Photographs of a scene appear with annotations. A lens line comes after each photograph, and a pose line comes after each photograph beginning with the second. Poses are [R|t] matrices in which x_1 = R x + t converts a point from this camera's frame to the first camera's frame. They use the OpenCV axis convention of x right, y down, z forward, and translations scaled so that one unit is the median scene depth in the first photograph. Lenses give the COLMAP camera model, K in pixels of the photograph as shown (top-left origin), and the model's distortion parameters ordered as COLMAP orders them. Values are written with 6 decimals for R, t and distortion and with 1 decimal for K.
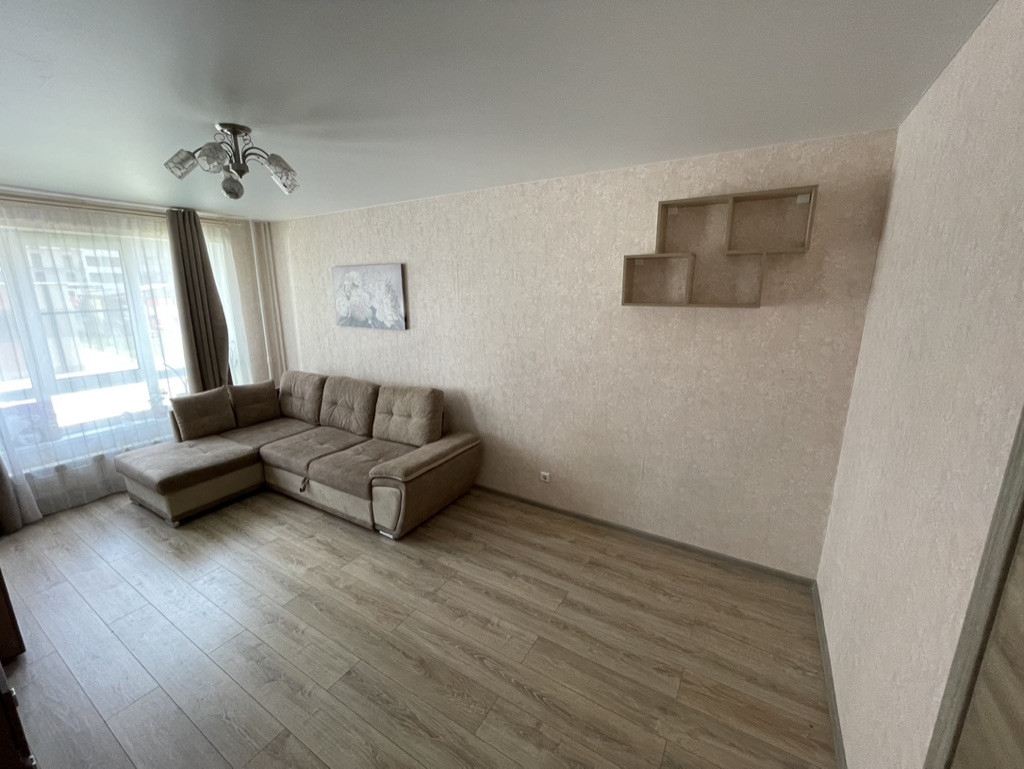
lens RADIAL K [[413.6, 0, 508.8], [0, 413.6, 377.3], [0, 0, 1]] dist [-0.003184, 0.001471]
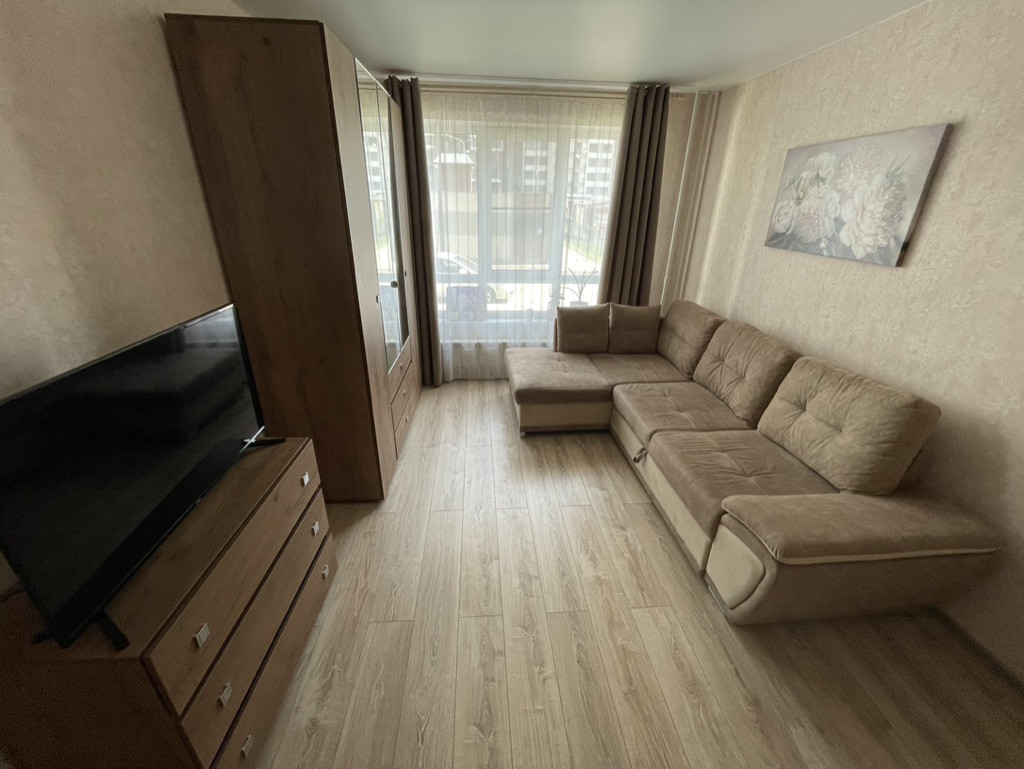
lens RADIAL K [[413.6, 0, 512.9], [0, 413.6, 380.2], [0, 0, 1]] dist [-0.003184, 0.001471]
pose [[0.586514, 0.338124, -0.735985, -0.112060], [-0.192252, 0.940841, 0.279031, -0.036418], [0.786792, -0.022161, 0.616821, 0.328595]]
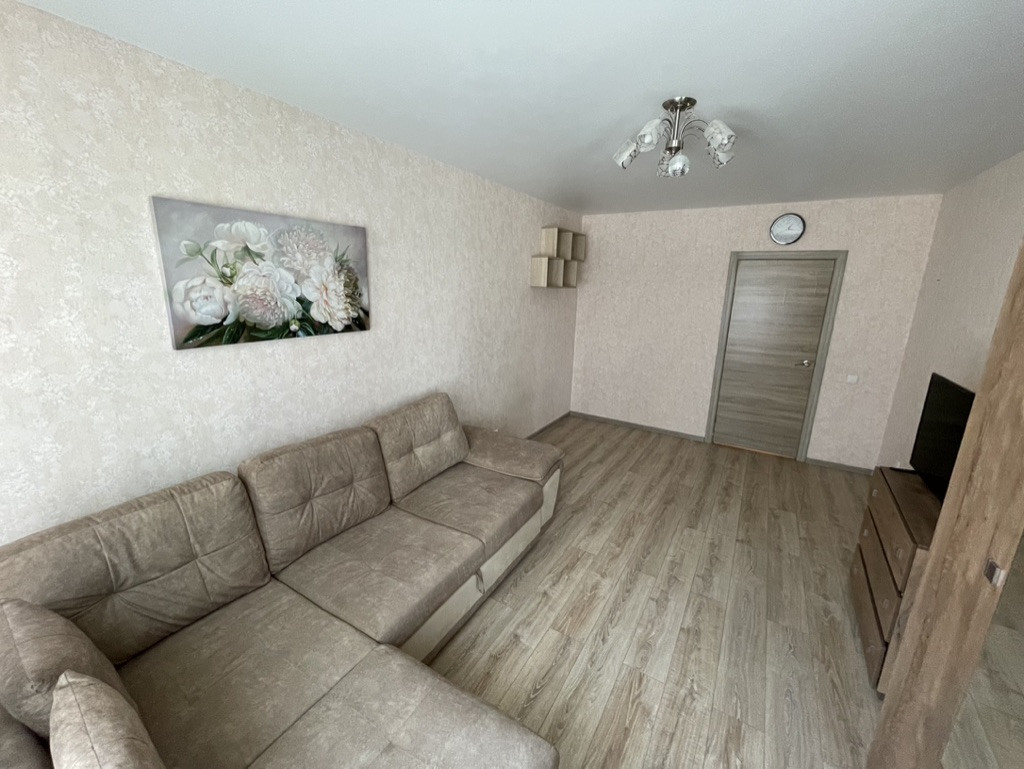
lens RADIAL K [[413.6, 0, 514.3], [0, 413.6, 379.4], [0, 0, 1]] dist [-0.003184, 0.001471]
pose [[0.002098, -0.224232, 0.974534, -0.983555], [0.184665, 0.957862, 0.219998, -0.153388], [-0.982799, 0.179501, 0.043417, 0.821204]]
